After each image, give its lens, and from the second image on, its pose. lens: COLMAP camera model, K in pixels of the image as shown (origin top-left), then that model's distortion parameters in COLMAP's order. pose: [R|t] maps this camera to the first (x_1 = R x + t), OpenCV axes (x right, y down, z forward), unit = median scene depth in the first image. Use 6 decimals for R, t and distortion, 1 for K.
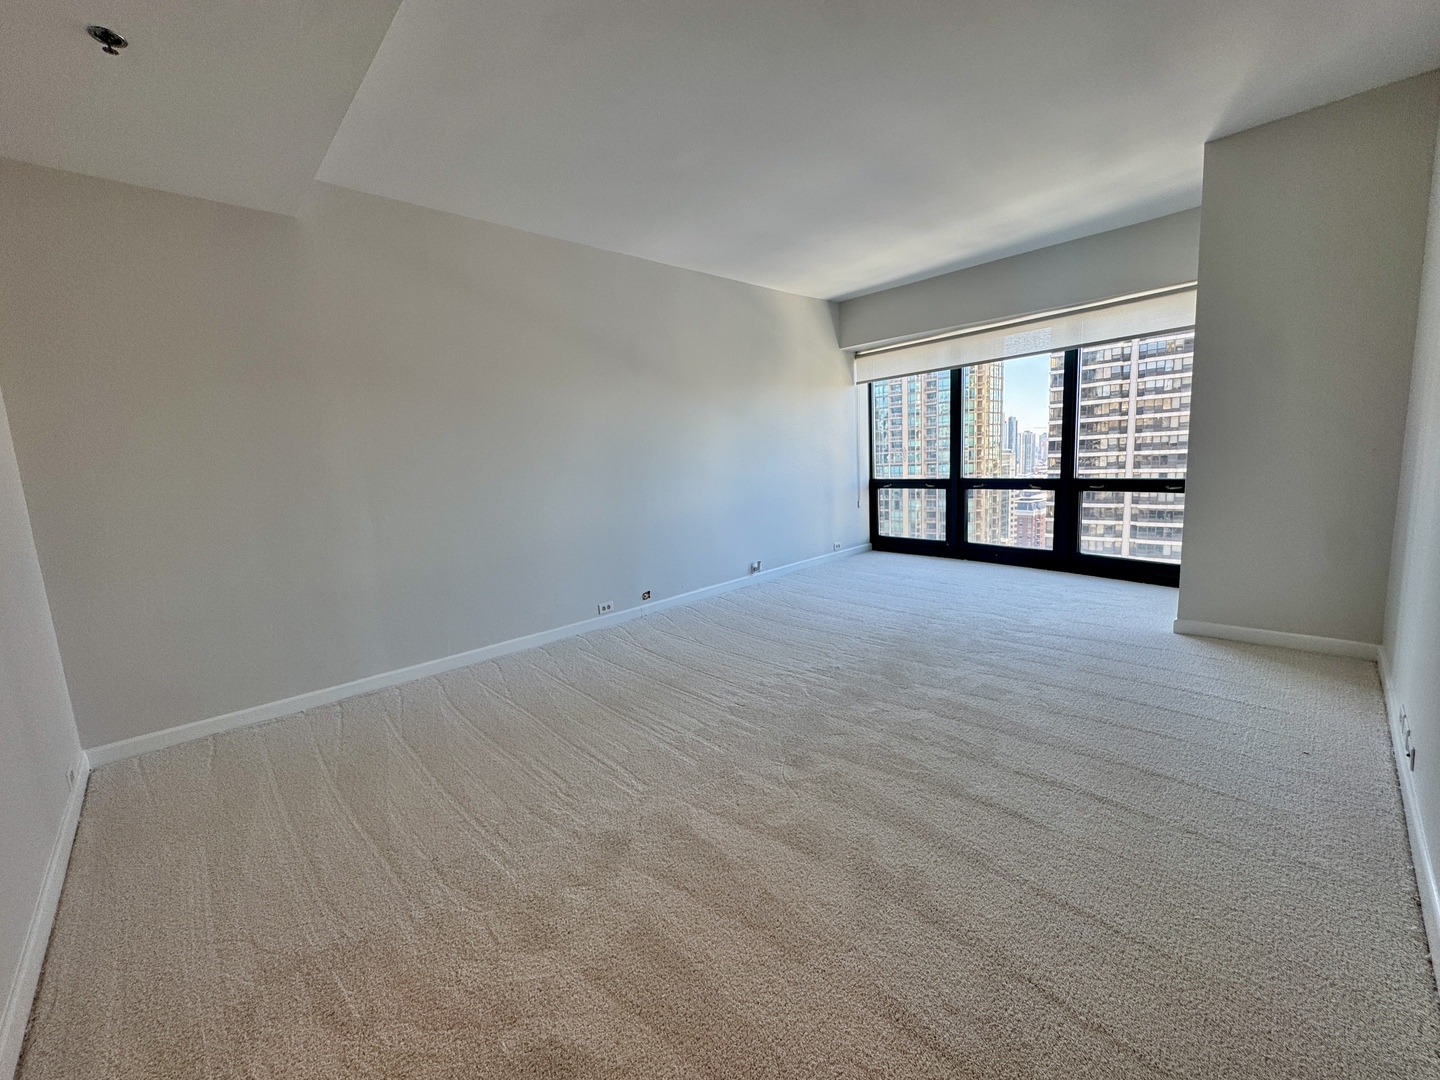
lens RADIAL K [[578.8, 0, 720.0], [0, 578.8, 540.0], [0, 0, 1]] dist [0.000078, 0.000152]
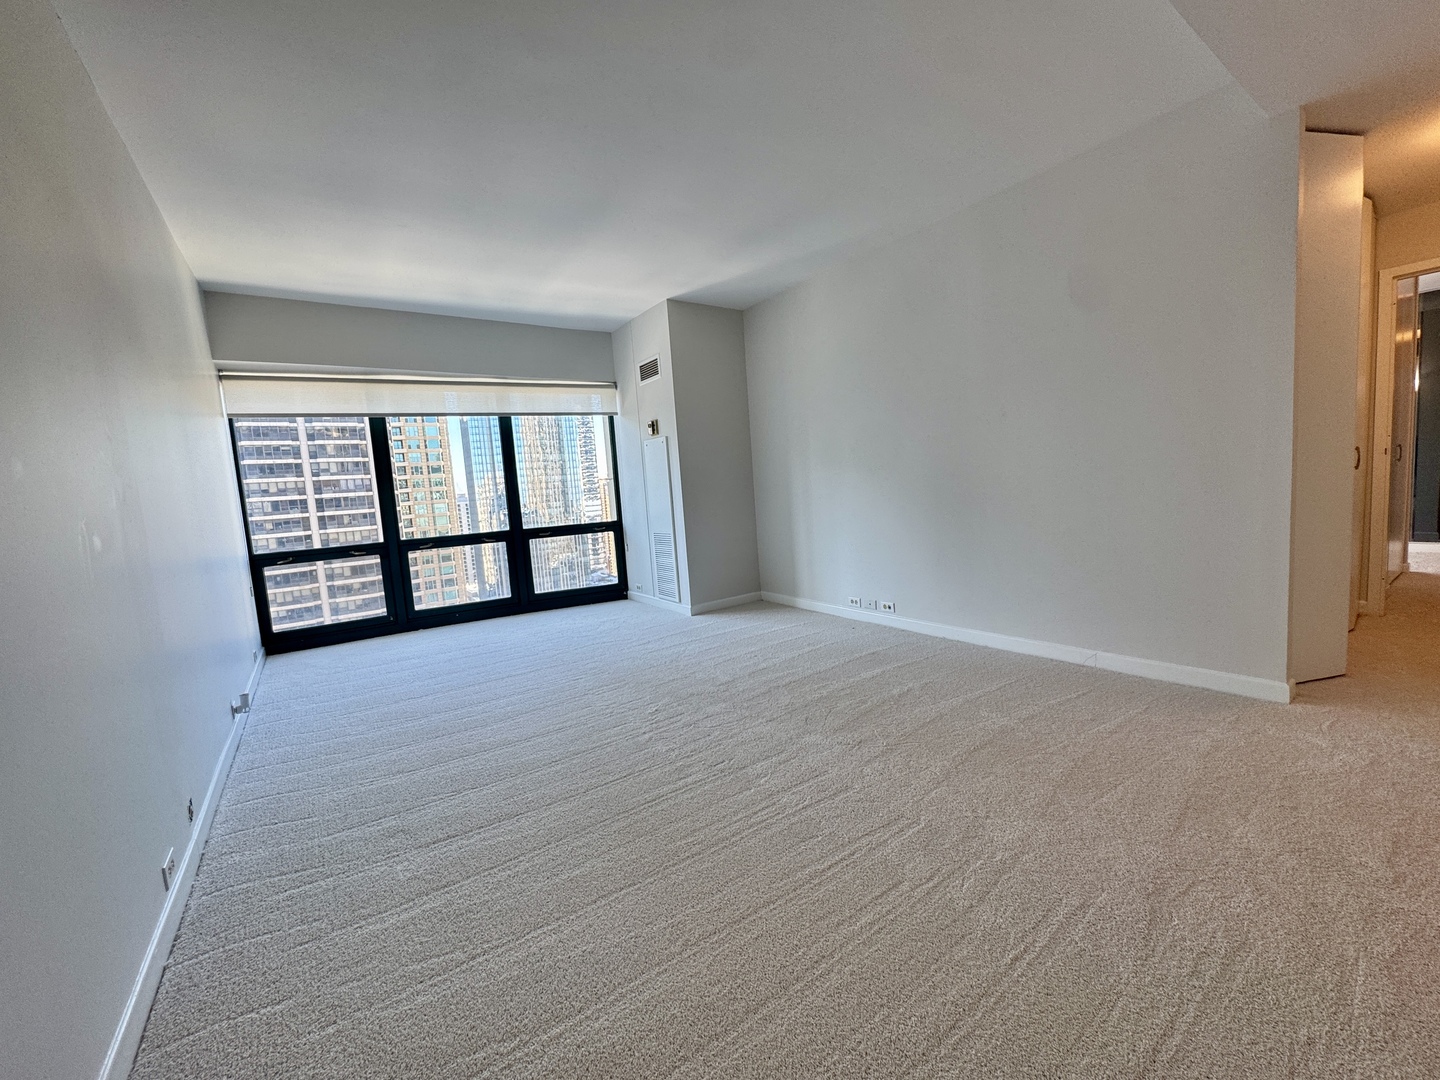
lens RADIAL K [[578.8, 0, 720.0], [0, 578.8, 540.0], [0, 0, 1]] dist [0.000078, 0.000152]
pose [[0.155689, -0.050691, 0.986505, -0.411826], [0.202710, 0.979067, 0.018317, -0.026508], [-0.966783, 0.197123, 0.162706, 0.420709]]
